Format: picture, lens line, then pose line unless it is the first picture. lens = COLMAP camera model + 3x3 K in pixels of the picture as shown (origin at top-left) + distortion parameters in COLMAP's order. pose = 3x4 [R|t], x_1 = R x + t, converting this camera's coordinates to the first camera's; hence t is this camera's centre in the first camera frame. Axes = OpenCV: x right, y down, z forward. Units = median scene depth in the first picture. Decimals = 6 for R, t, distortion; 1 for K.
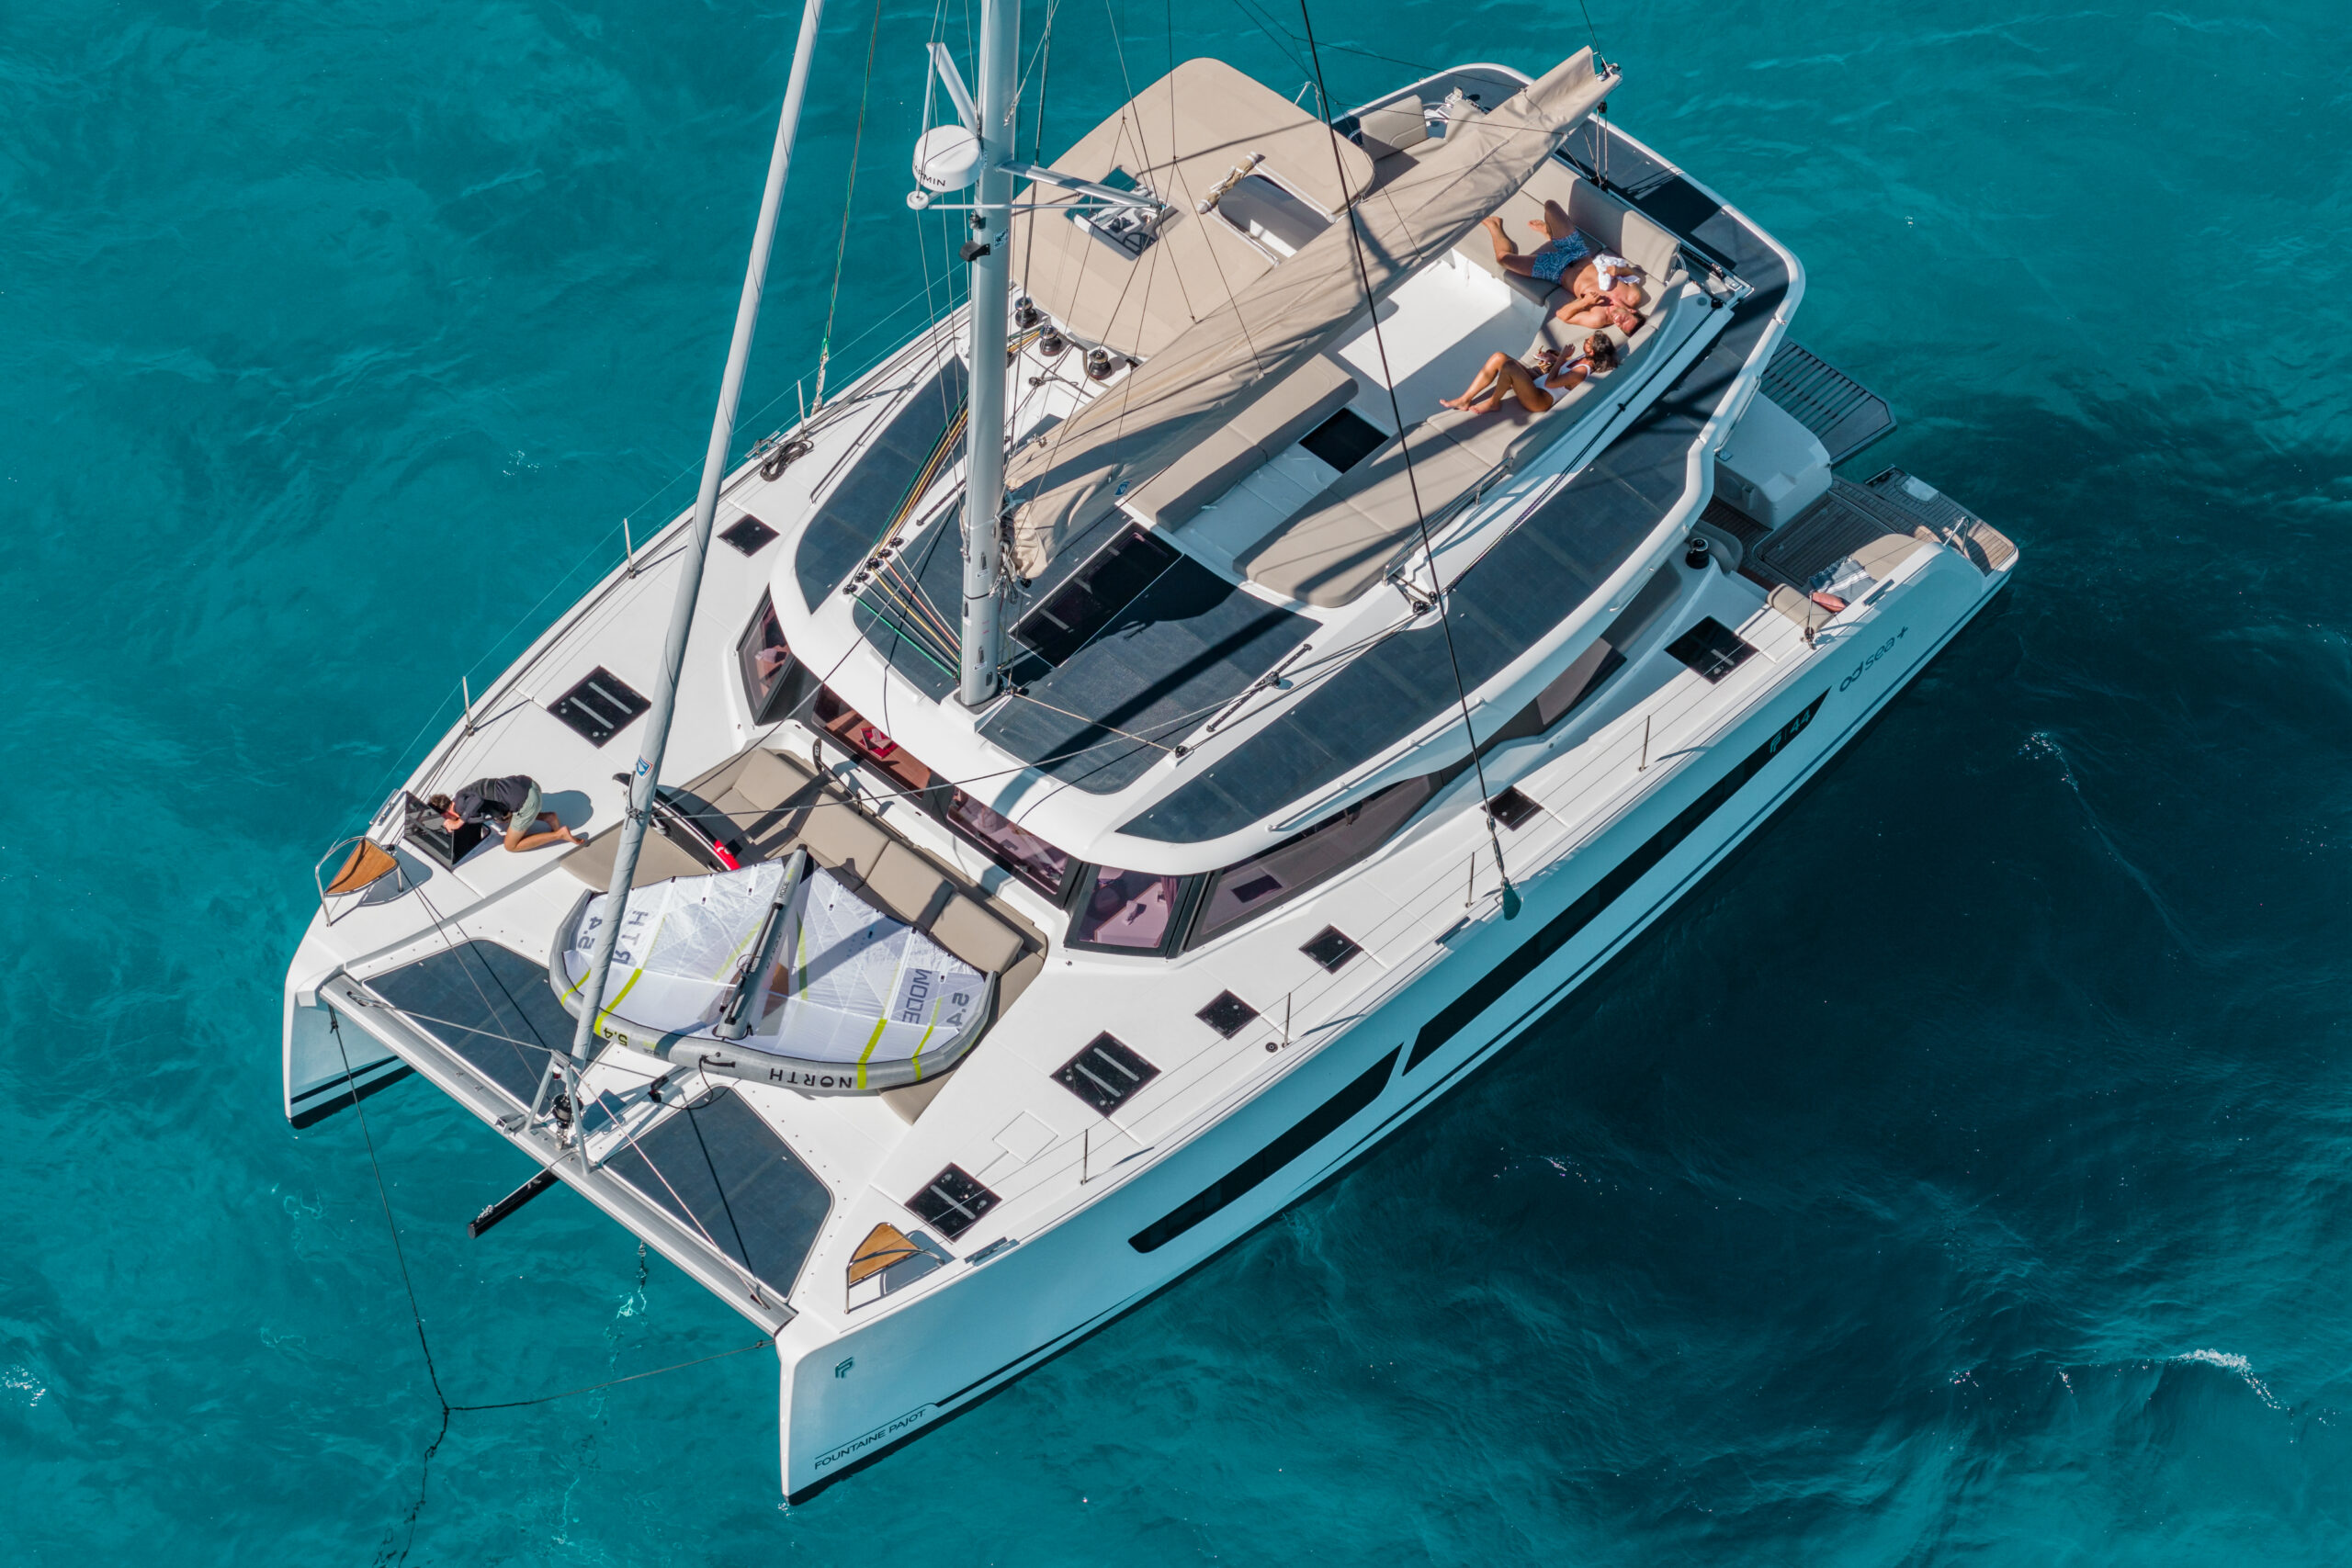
lens RADIAL K [[11535.2, 0, 1176.0], [0, 11535.2, 784.0], [0, 0, 1]] dist [0.677153, -3.892702]
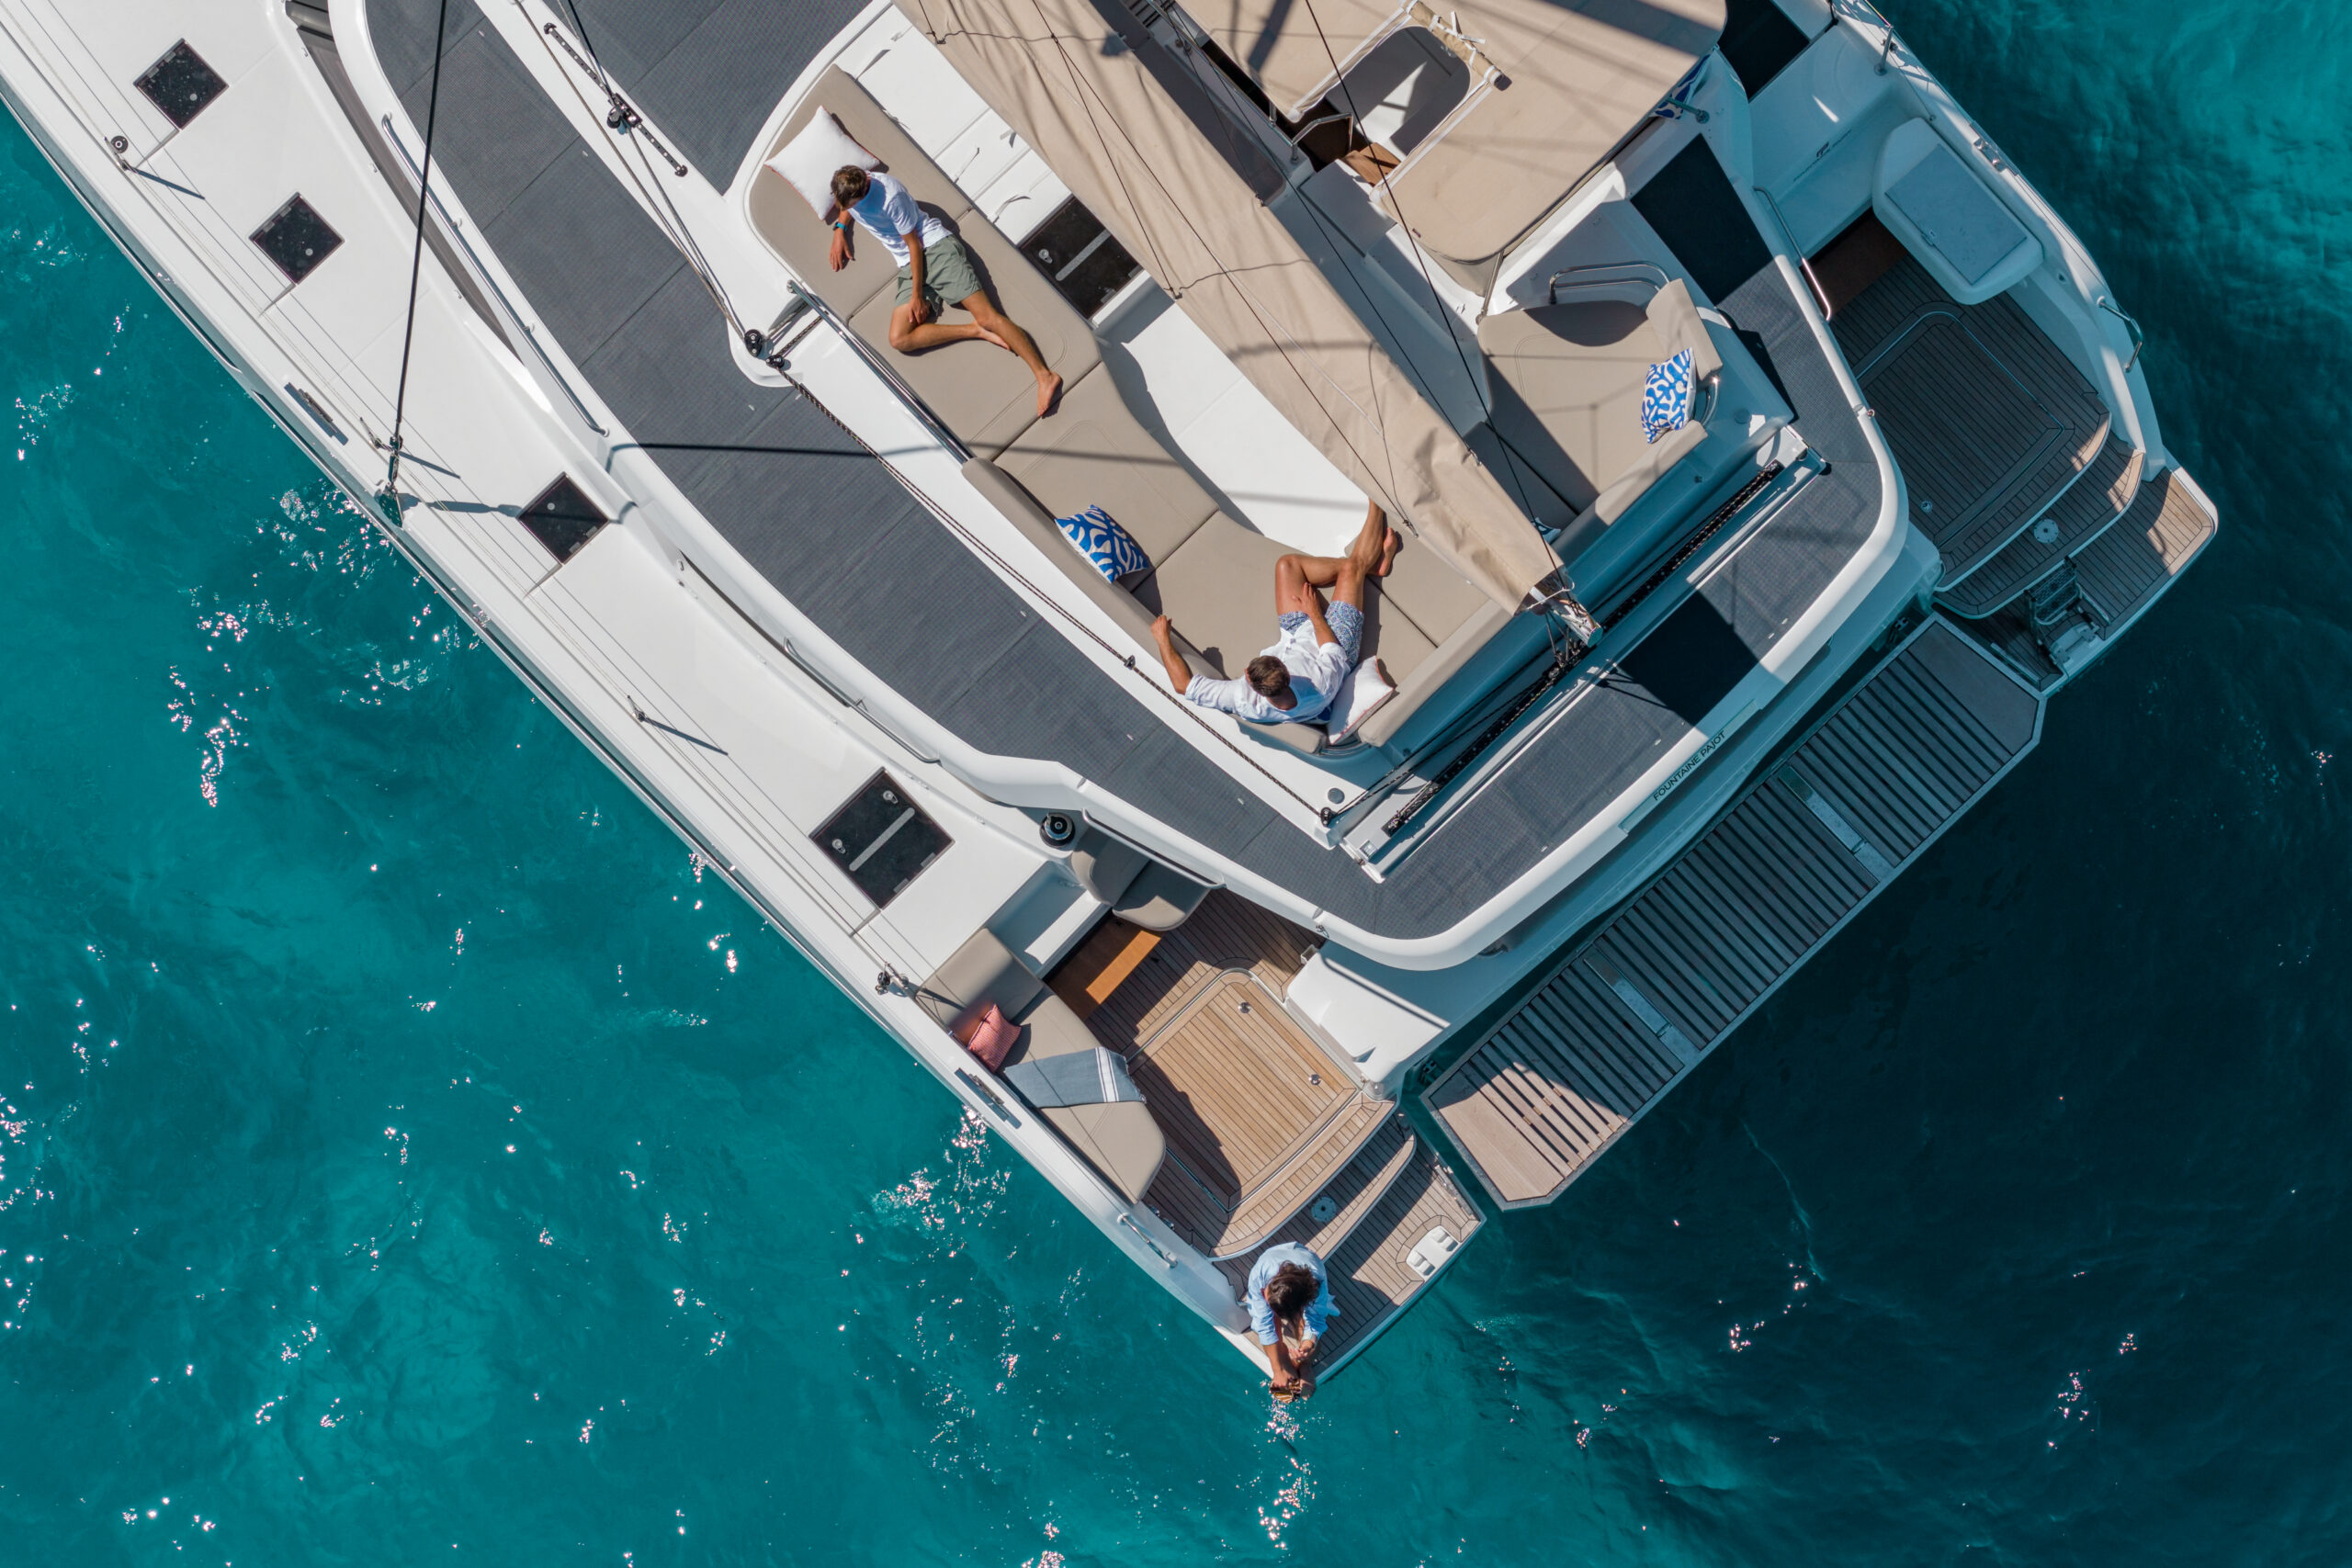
lens RADIAL K [[11535.2, 0, 1176.0], [0, 11535.2, 784.0], [0, 0, 1]] dist [0.677153, -3.892702]
pose [[-0.052166, 0.978898, -0.197579, 0.177348], [-0.743585, 0.093992, 0.662003, -0.474077], [0.666604, 0.181451, 0.722990, 0.543017]]
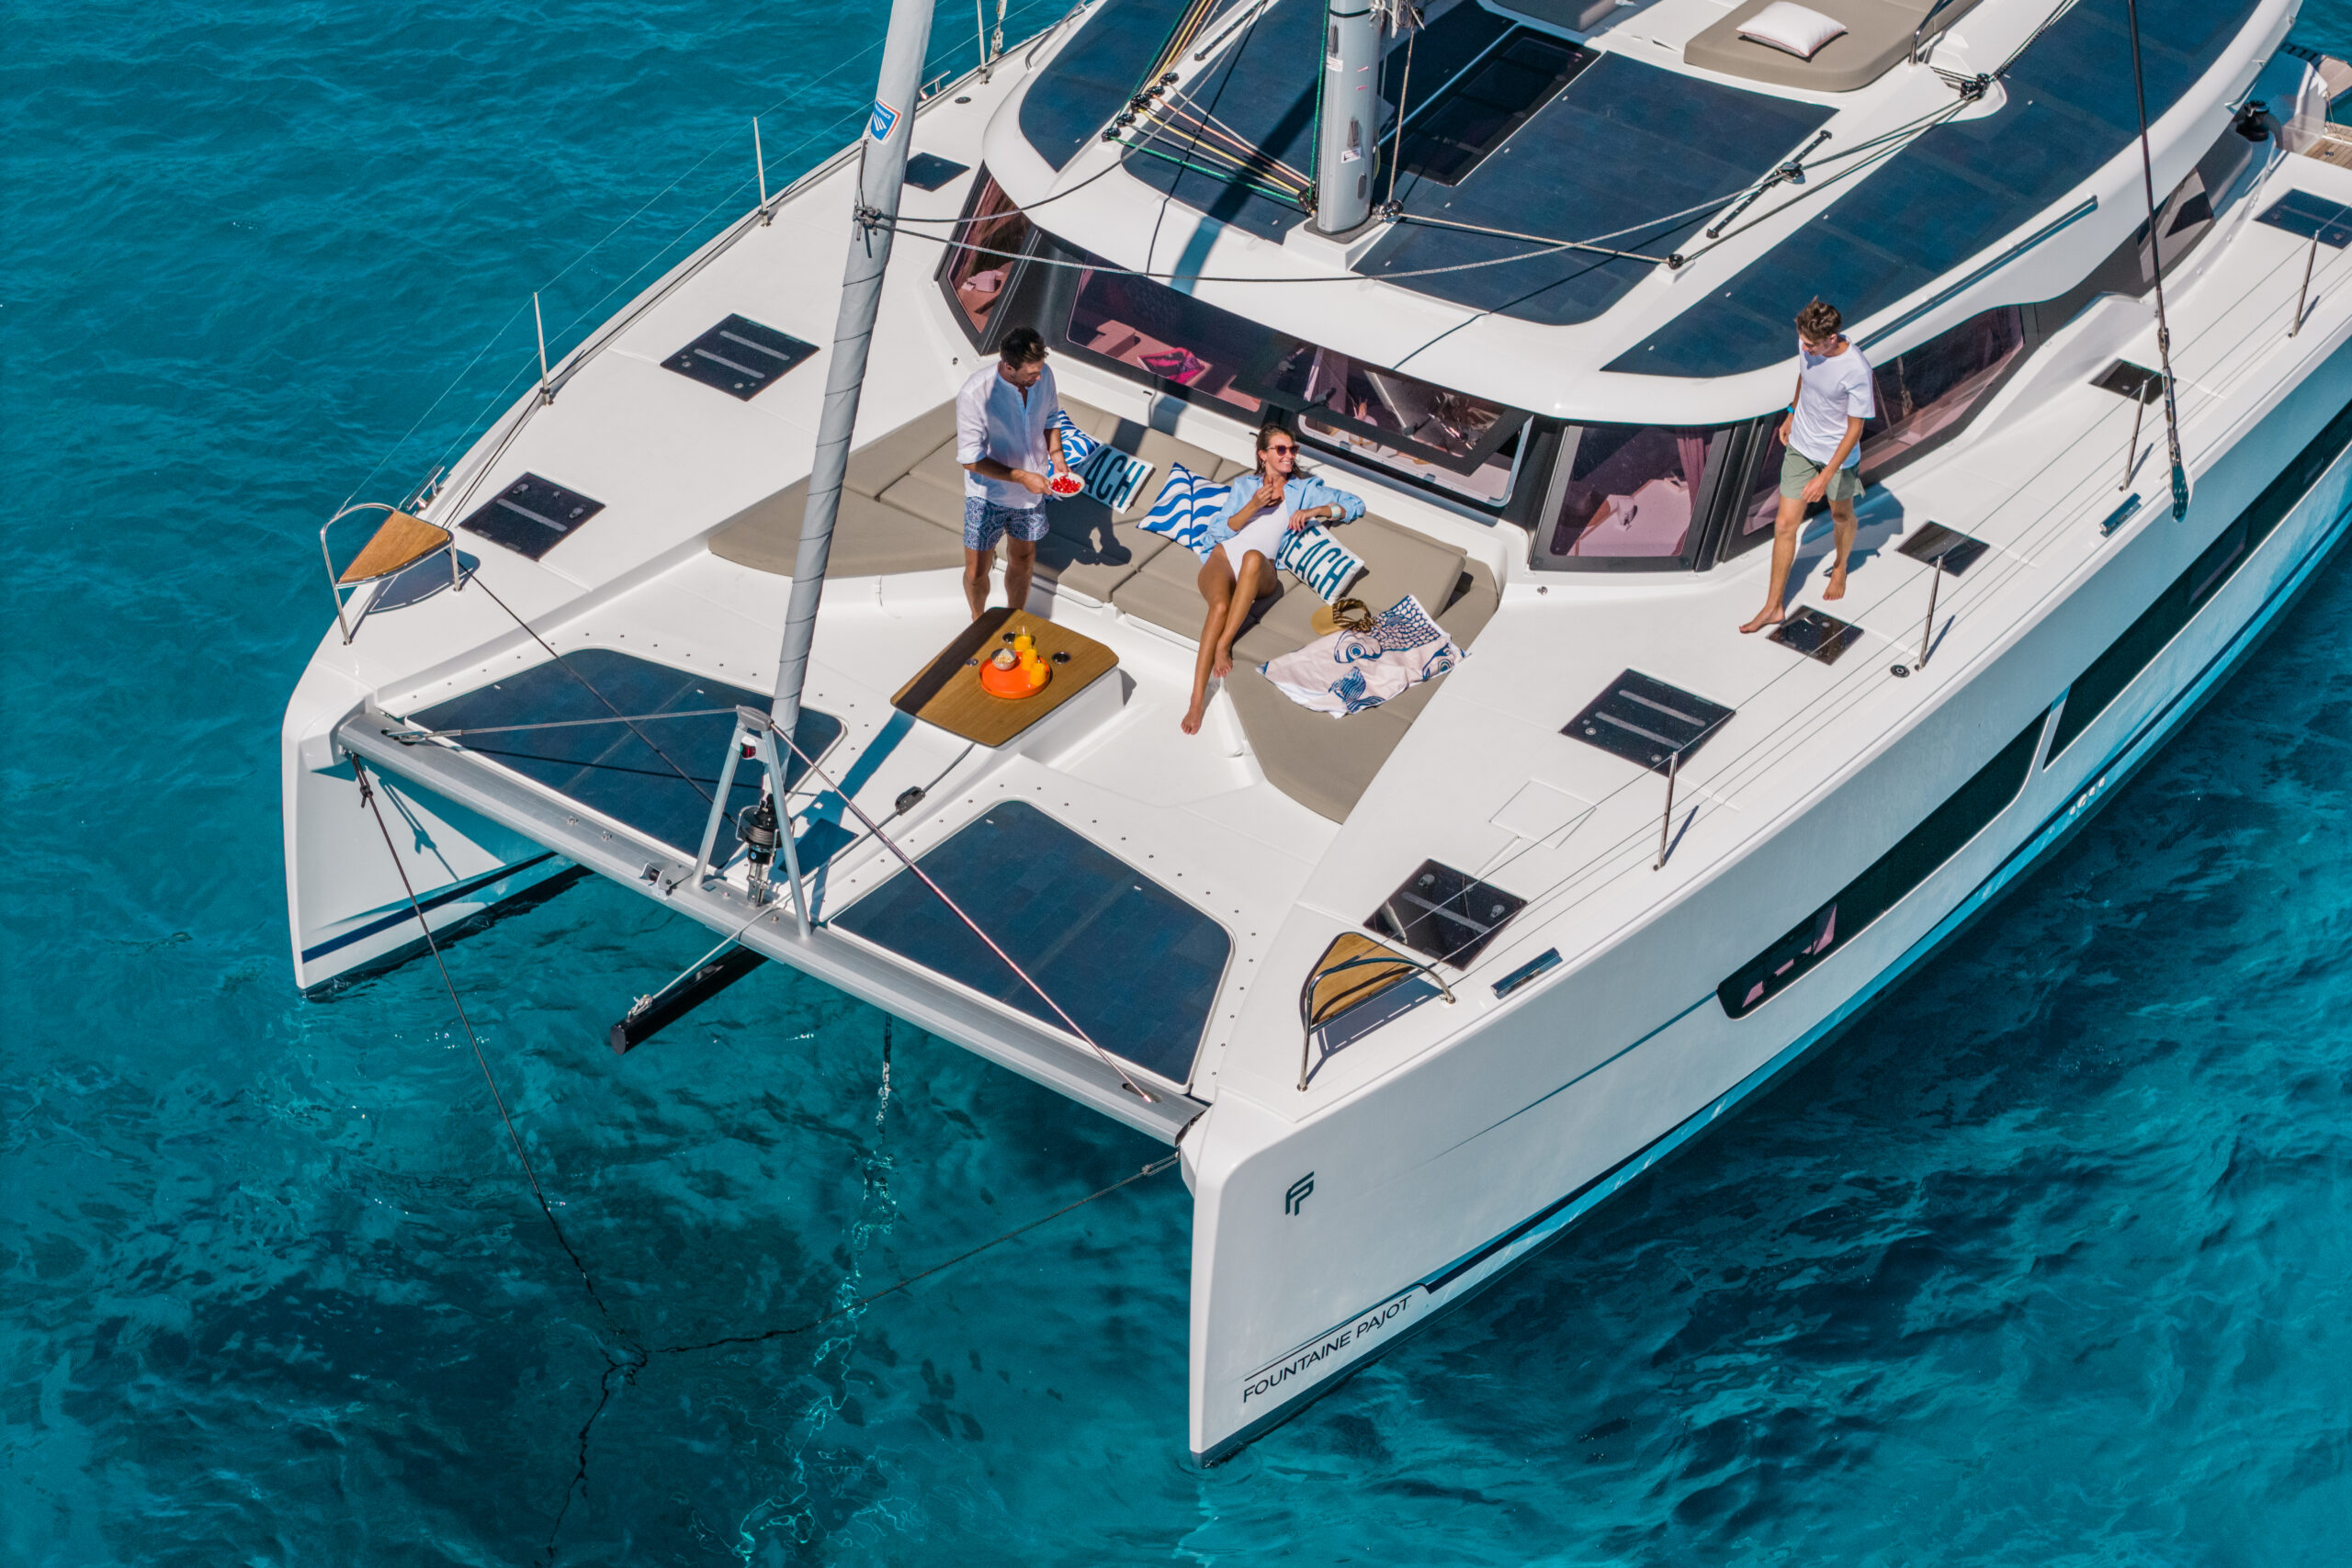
lens RADIAL K [[4873.8, 0, 1176.0], [0, 4873.8, 784.0], [0, 0, 1]] dist [-0.252190, -0.116022]
pose [[0.991772, -0.069971, 0.107199, -0.057512], [0.091344, 0.973496, -0.209669, 0.078577], [-0.089687, 0.217736, 0.971878, 0.746354]]
